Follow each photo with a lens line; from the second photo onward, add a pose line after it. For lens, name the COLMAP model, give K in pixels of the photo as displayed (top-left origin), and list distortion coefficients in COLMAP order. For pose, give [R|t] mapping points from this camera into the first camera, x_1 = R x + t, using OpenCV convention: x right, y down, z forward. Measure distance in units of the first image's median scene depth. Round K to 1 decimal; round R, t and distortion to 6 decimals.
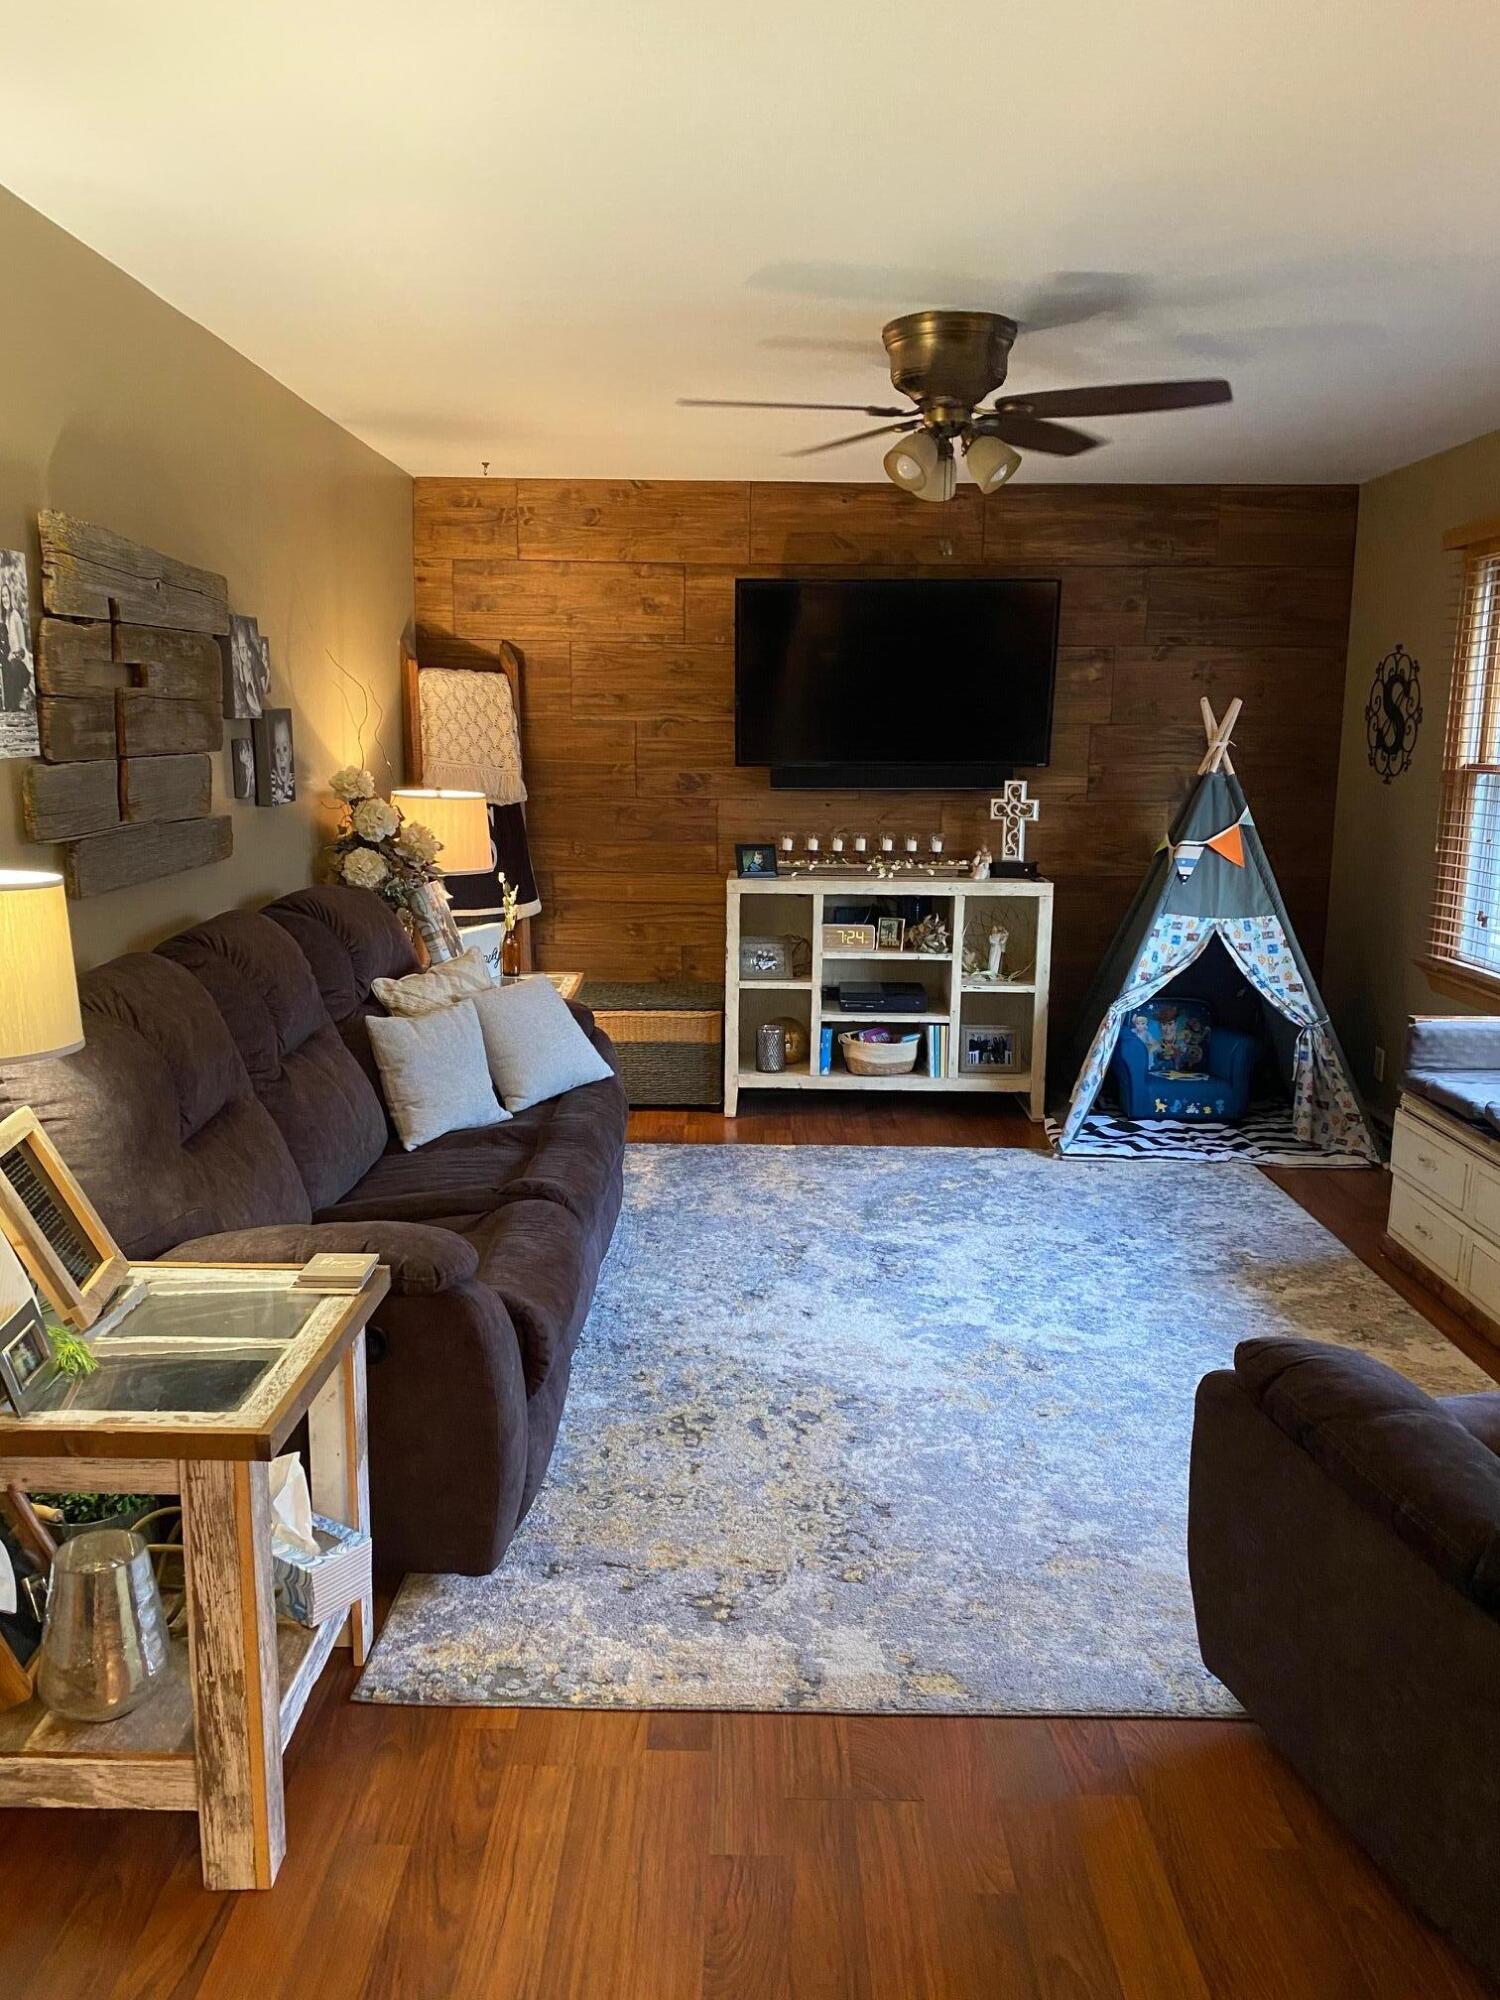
lens RADIAL K [[1529.7, 0, 739.9], [0, 1529.7, 1008.1], [0, 0, 1]] dist [0.067231, -0.094385]
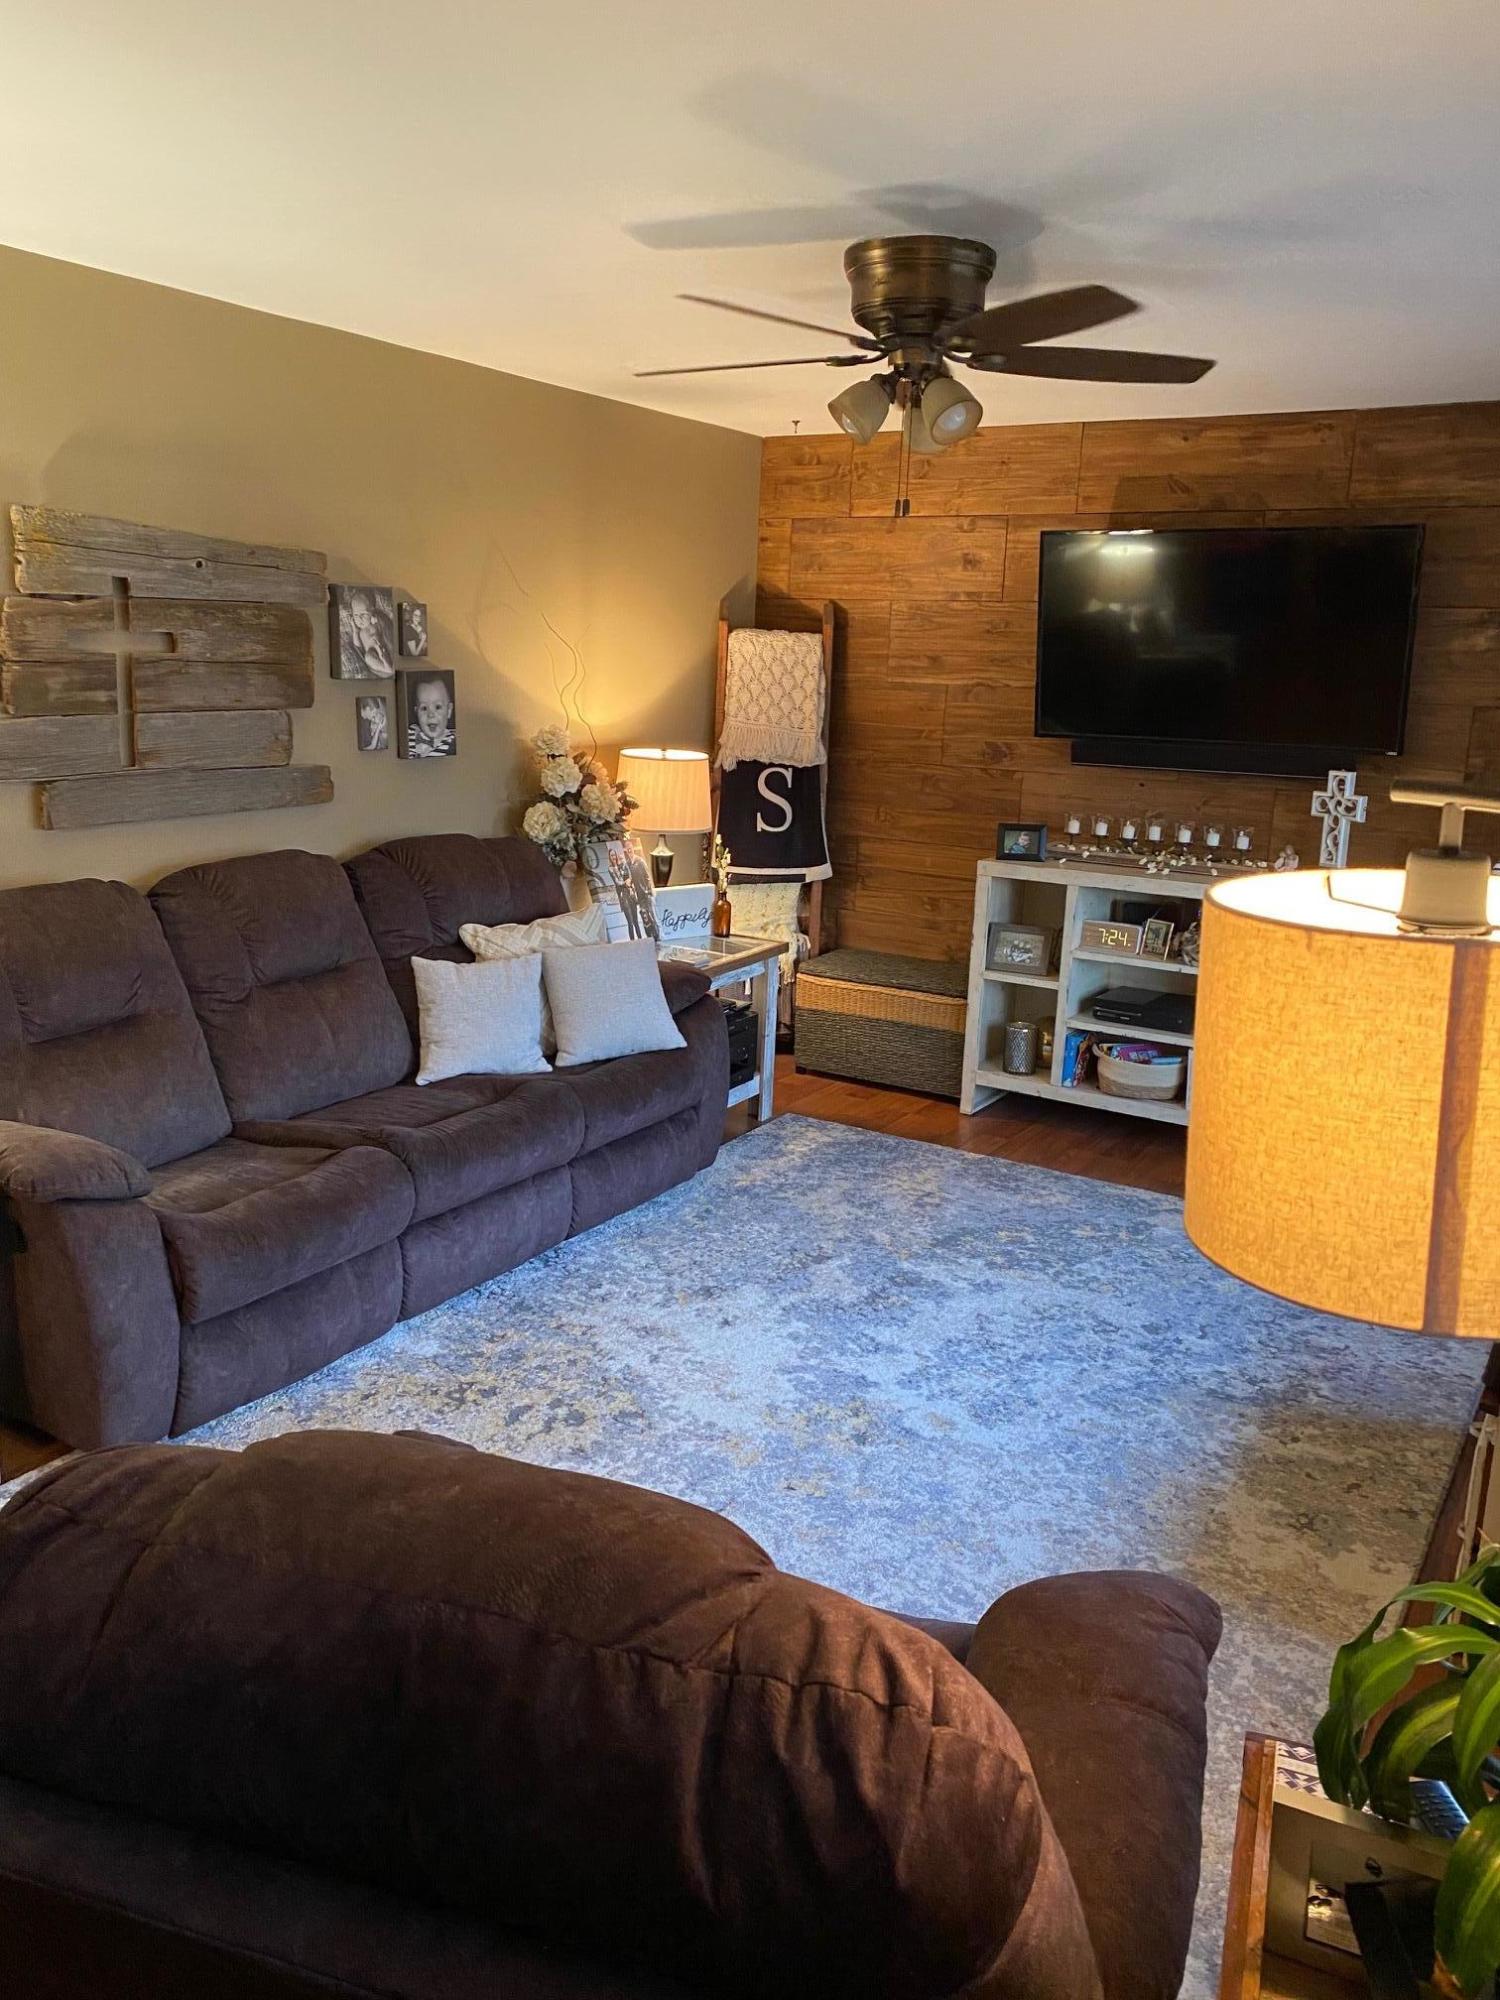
lens RADIAL K [[1529.7, 0, 734.2], [0, 1529.7, 1001.4], [0, 0, 1]] dist [0.067231, -0.094385]
pose [[0.850021, 0.136129, -0.508855, 0.375529], [-0.119215, 0.990680, 0.065884, -0.046013], [0.513081, 0.004660, 0.858328, 0.135515]]
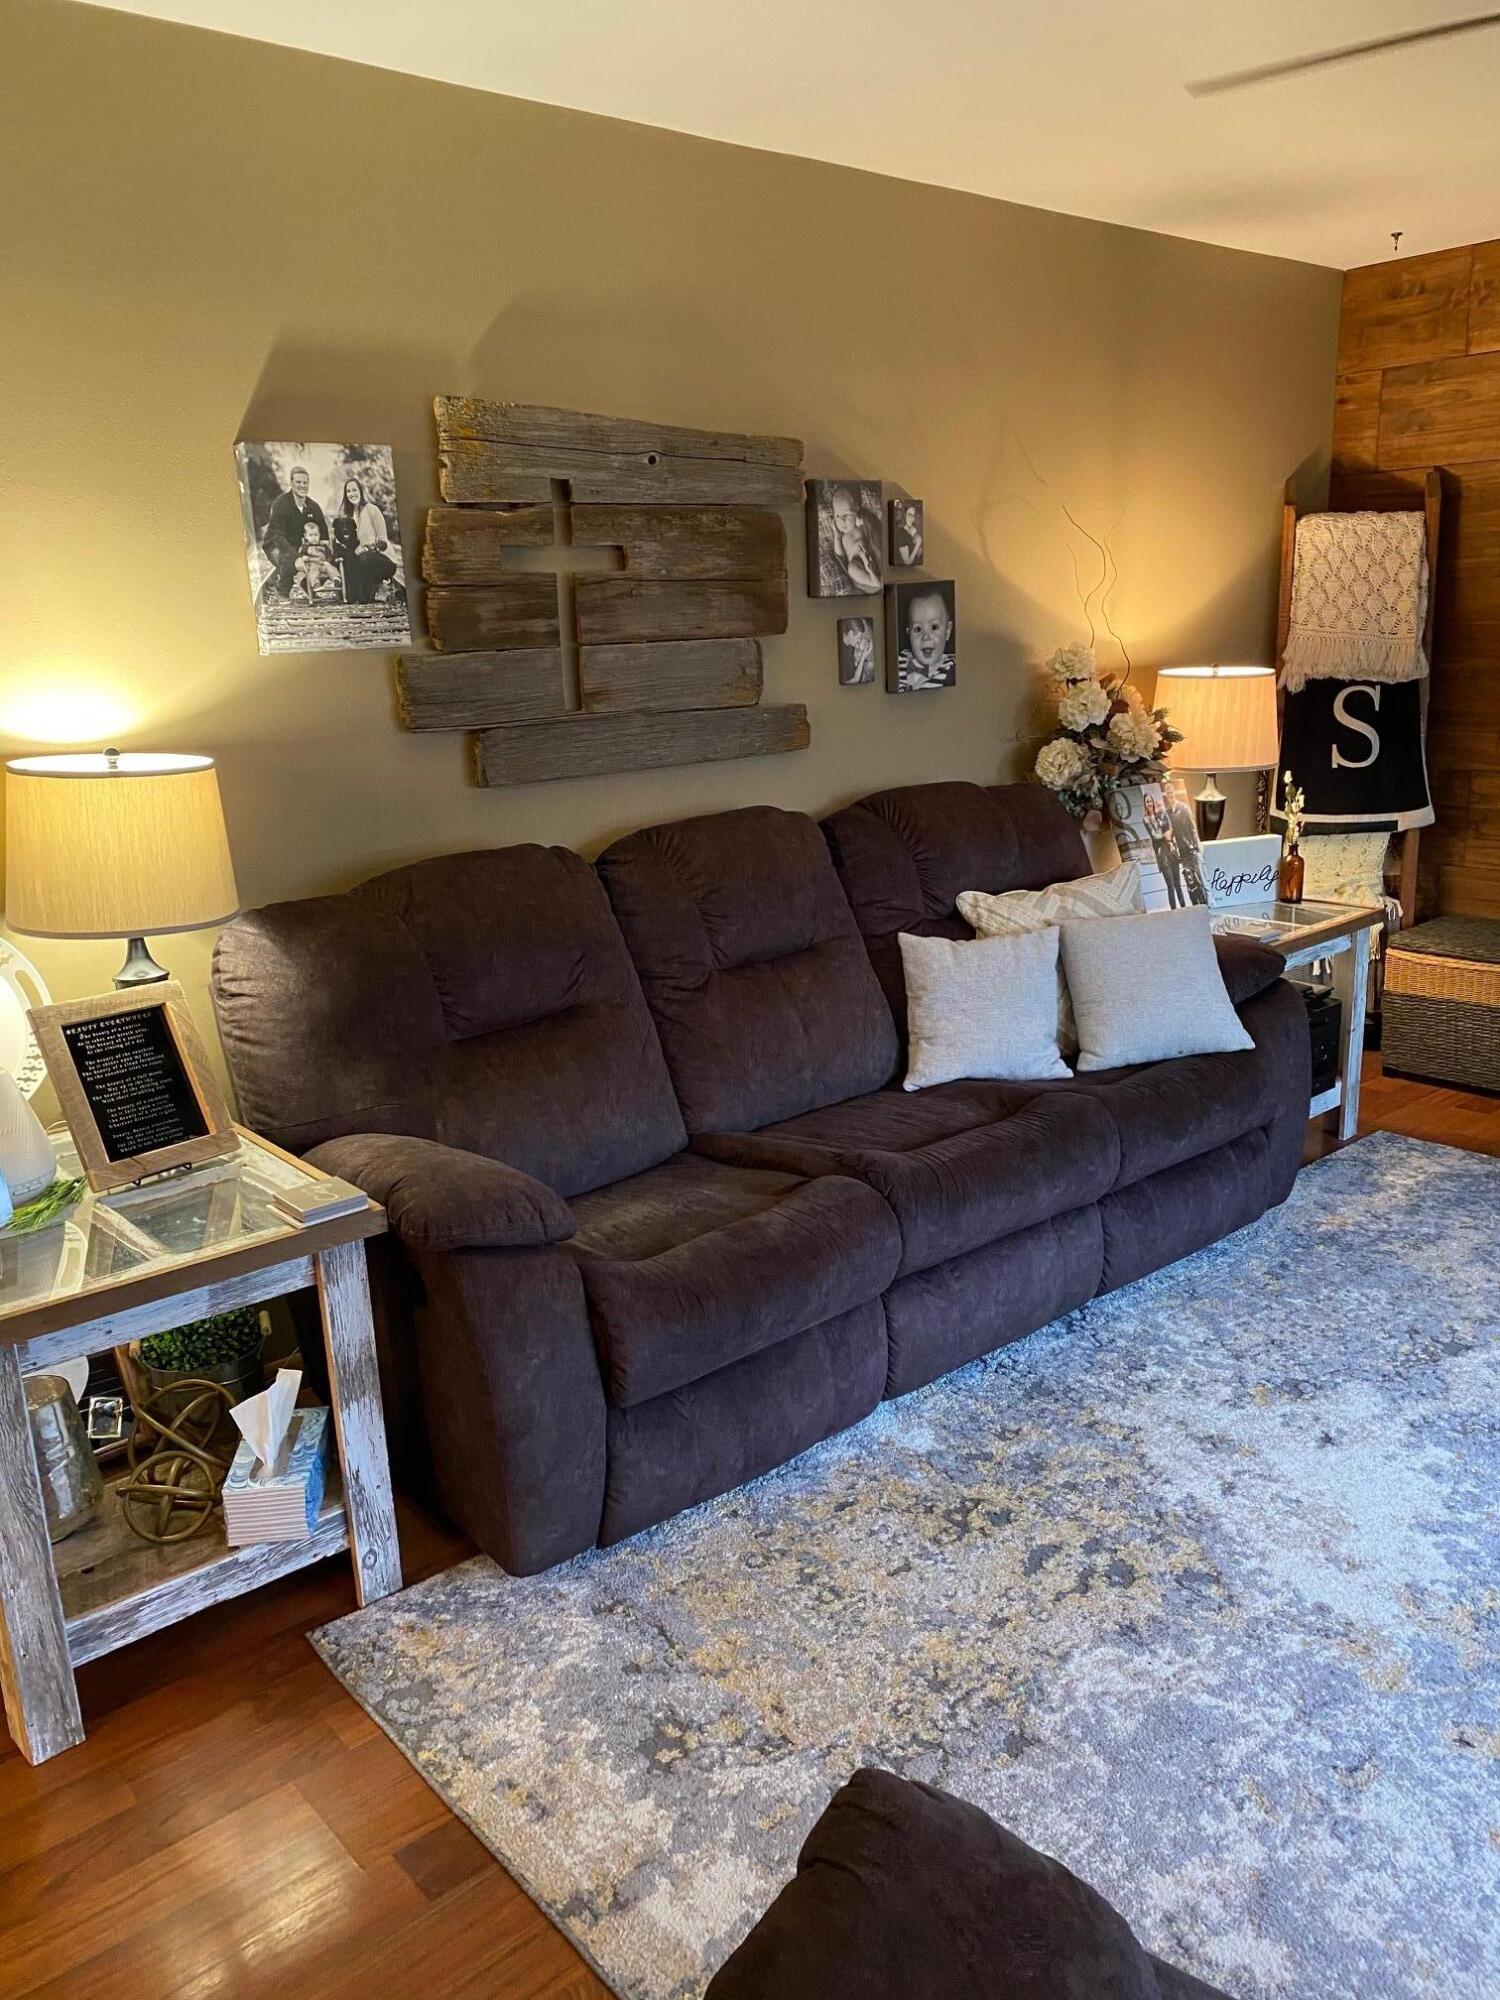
lens RADIAL K [[1529.7, 0, 751.1], [0, 1529.7, 999.6], [0, 0, 1]] dist [0.067231, -0.094385]
pose [[0.656607, 0.151069, -0.738949, 0.264073], [-0.095633, 0.988504, 0.117111, -0.038165], [0.748145, -0.006228, 0.663506, 0.258628]]
